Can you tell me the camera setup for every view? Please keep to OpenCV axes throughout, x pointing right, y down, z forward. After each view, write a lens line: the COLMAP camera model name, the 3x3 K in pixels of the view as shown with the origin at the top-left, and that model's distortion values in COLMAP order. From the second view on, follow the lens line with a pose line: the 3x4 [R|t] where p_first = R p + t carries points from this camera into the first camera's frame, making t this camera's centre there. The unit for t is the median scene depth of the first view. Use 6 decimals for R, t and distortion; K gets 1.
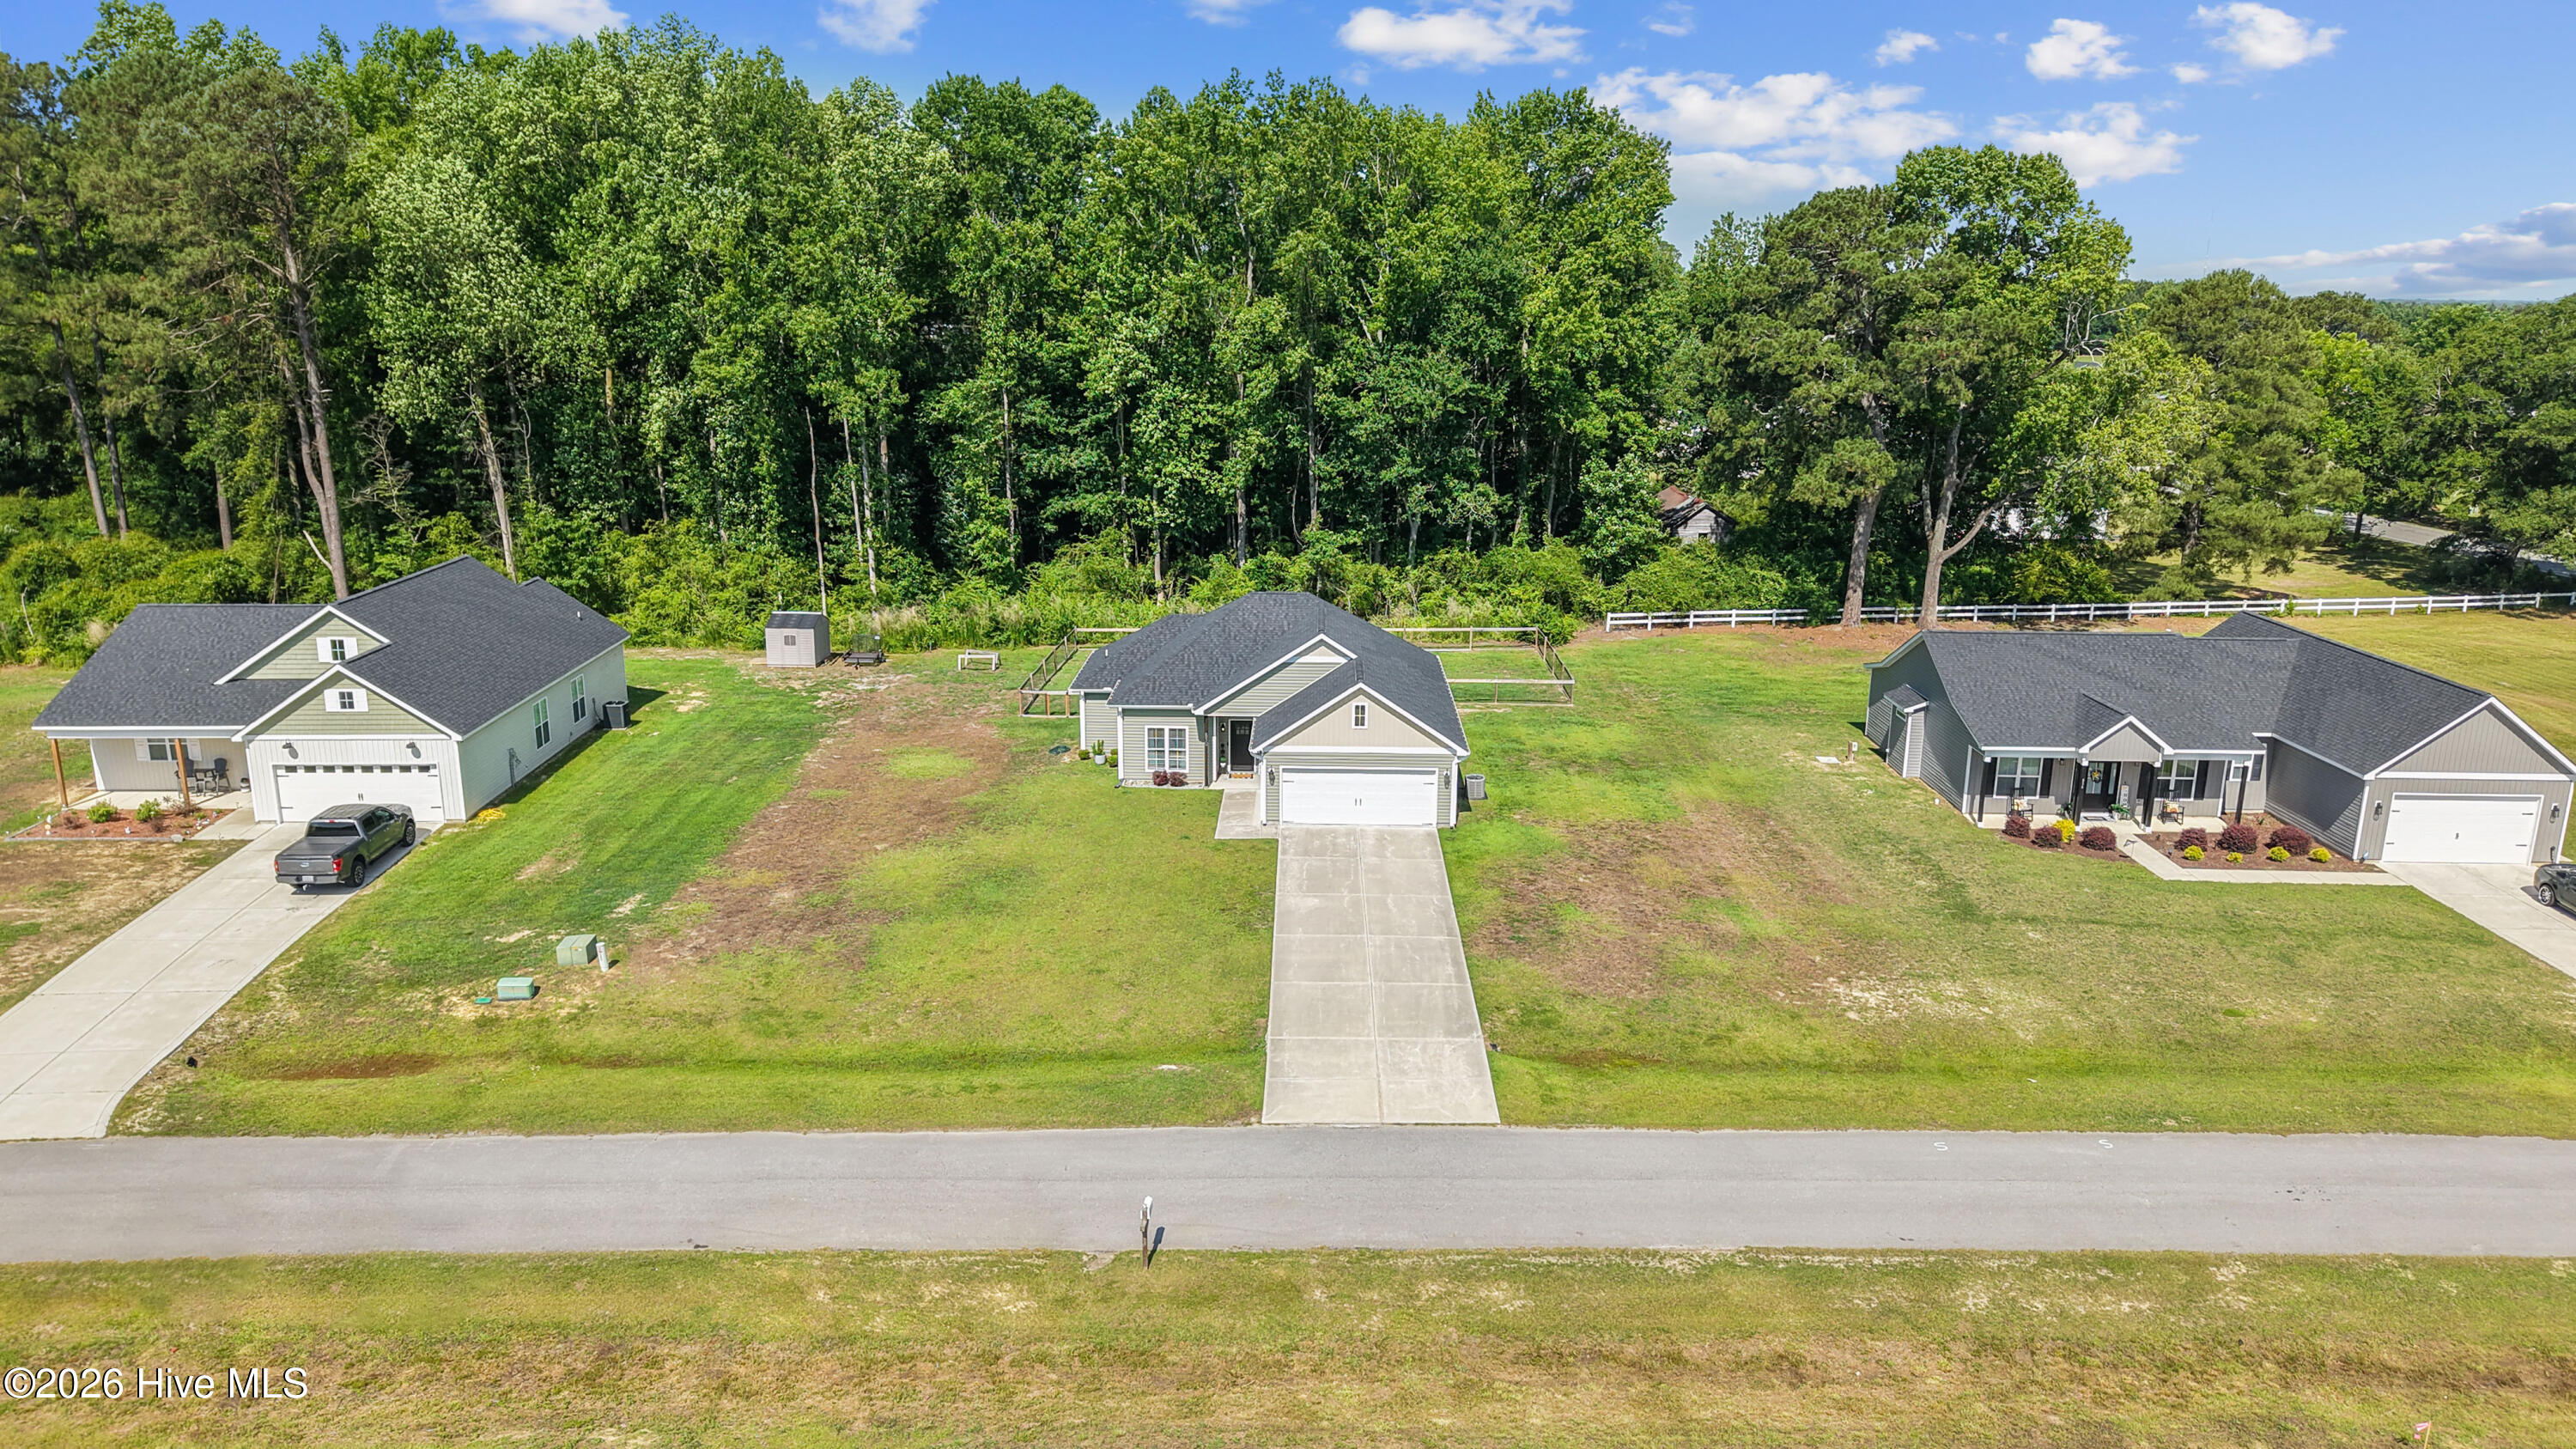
lens RADIAL K [[1754.7, 0, 1281.8], [0, 1754.7, 723.1], [0, 0, 1]] dist [0.020572, -0.009032]
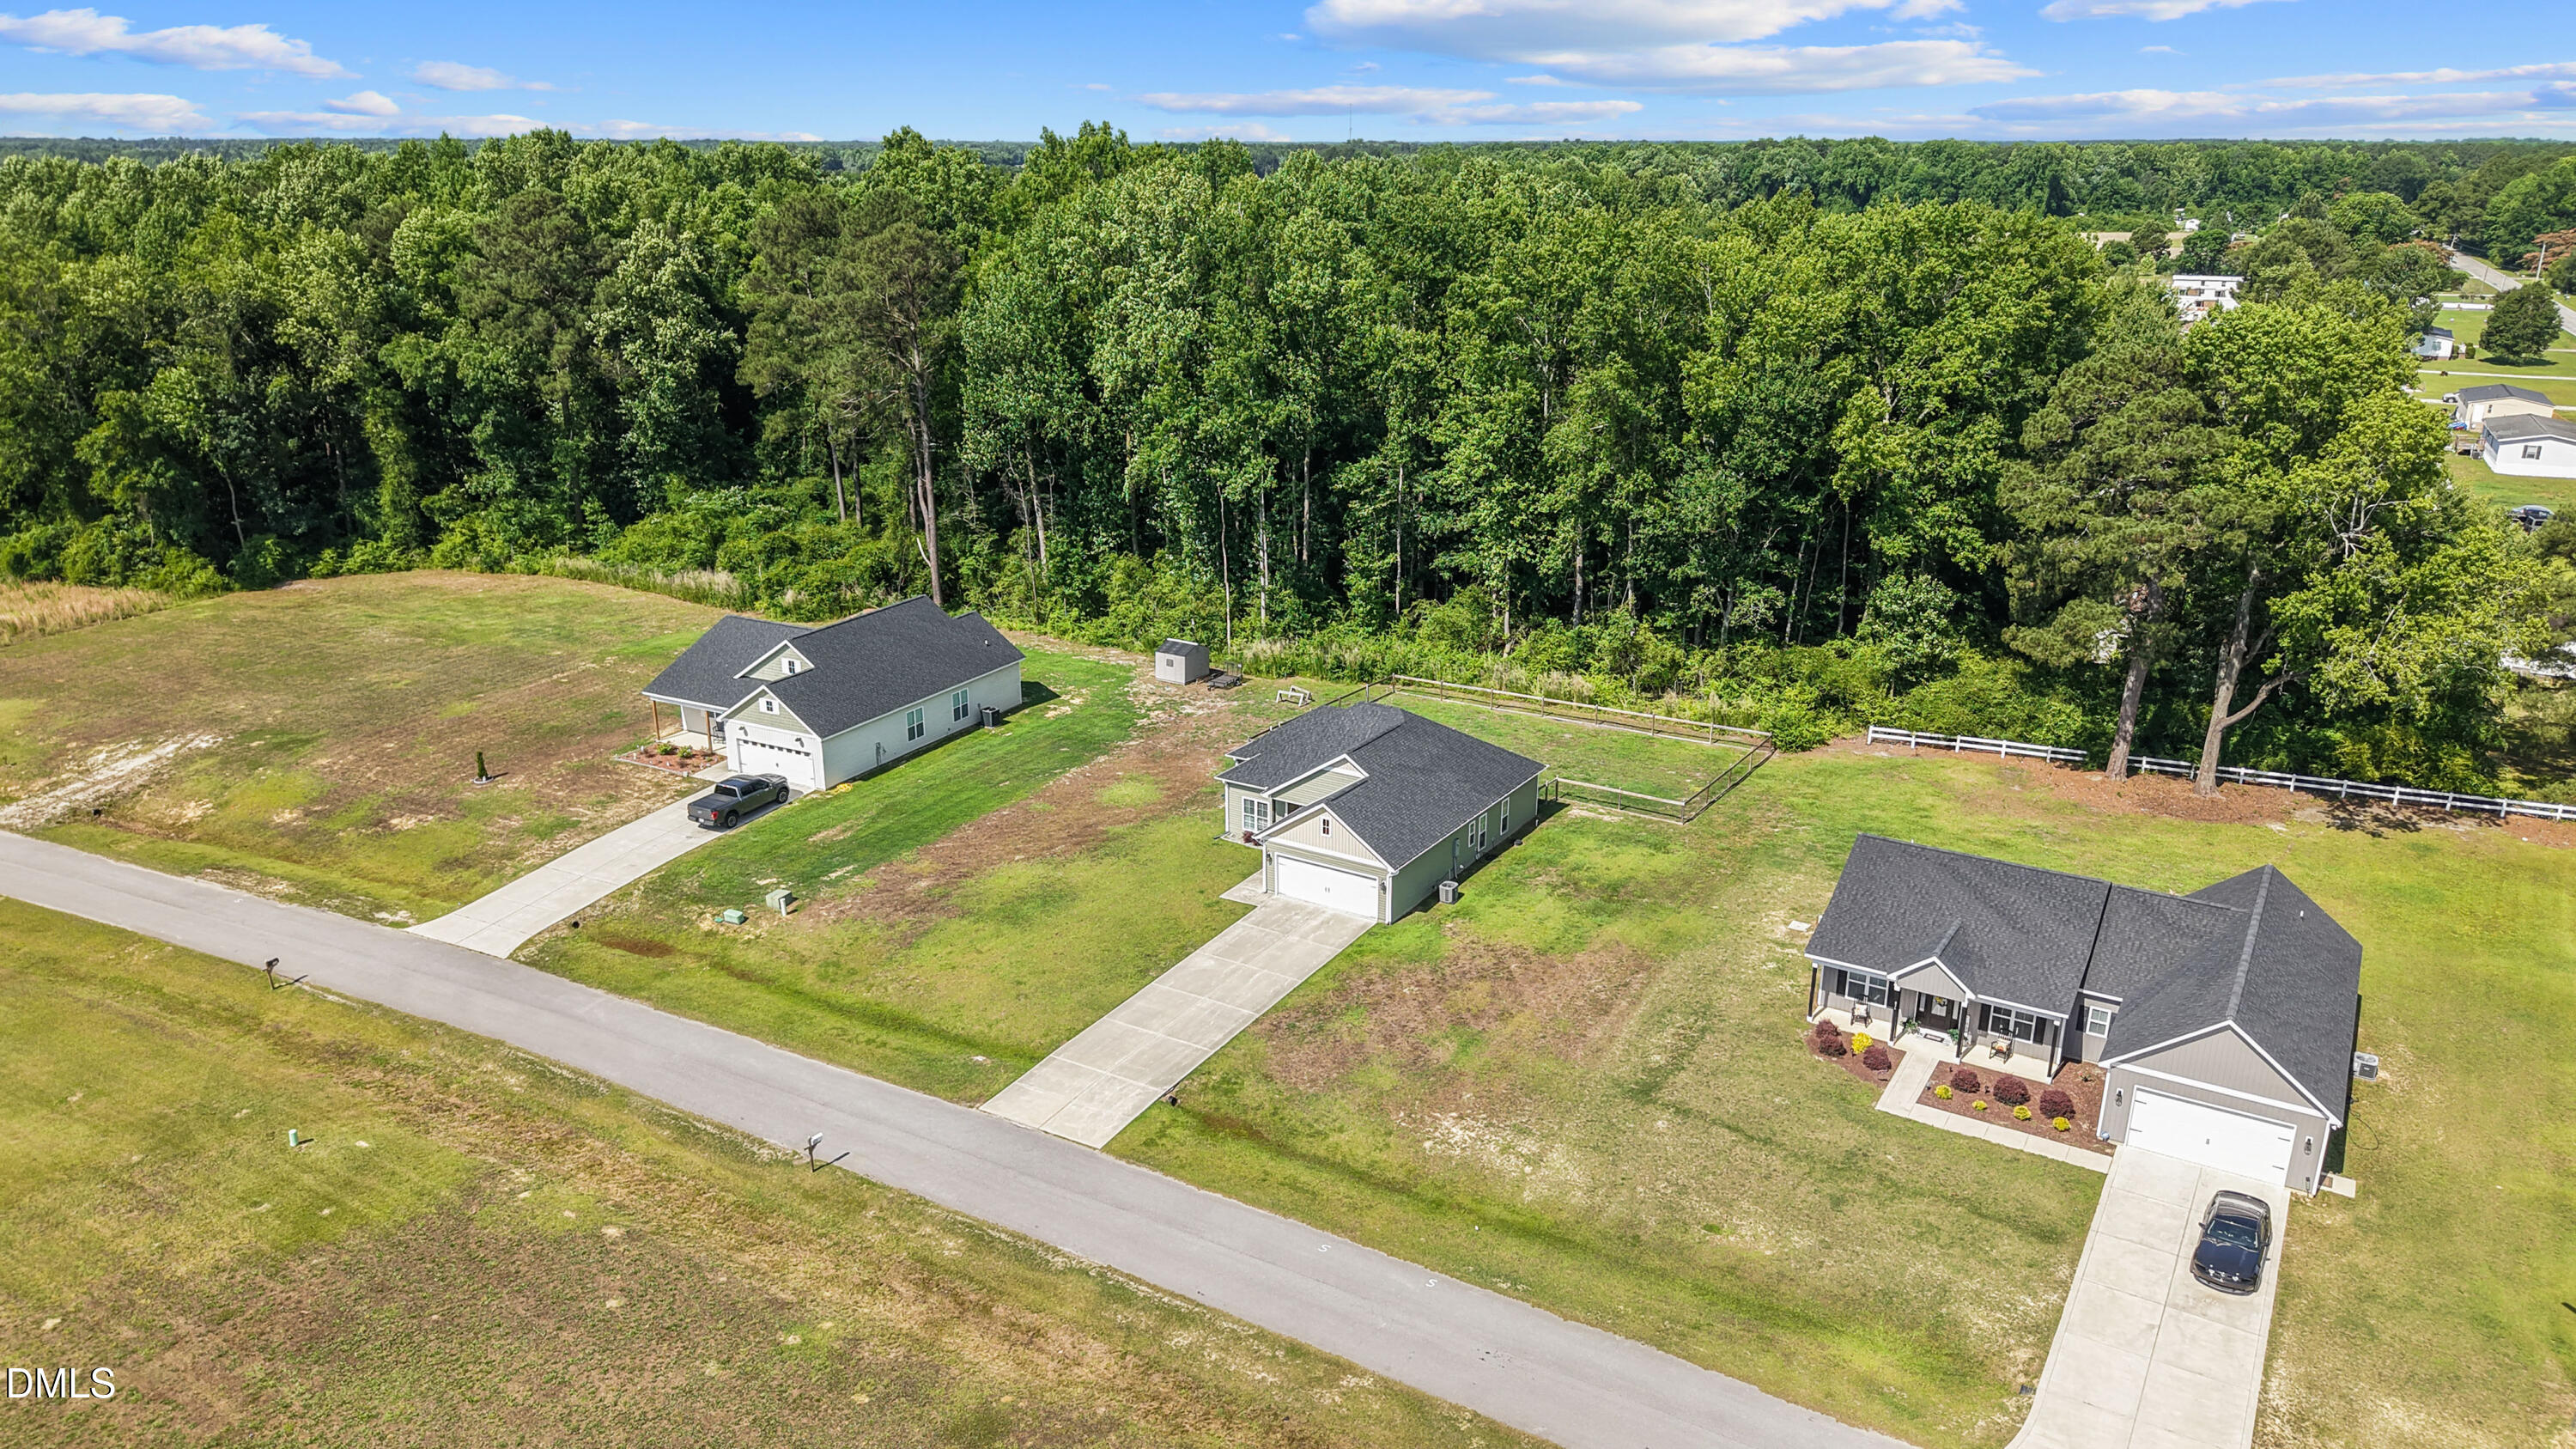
lens RADIAL K [[1789.0, 0, 1288.0], [0, 1789.0, 724.5], [0, 0, 1]] dist [0.069344, -0.117287]
pose [[0.850162, 0.153972, -0.503505, 0.638665], [-0.114272, 0.987450, 0.109017, -0.208504], [0.513971, -0.035145, 0.857087, -0.152899]]
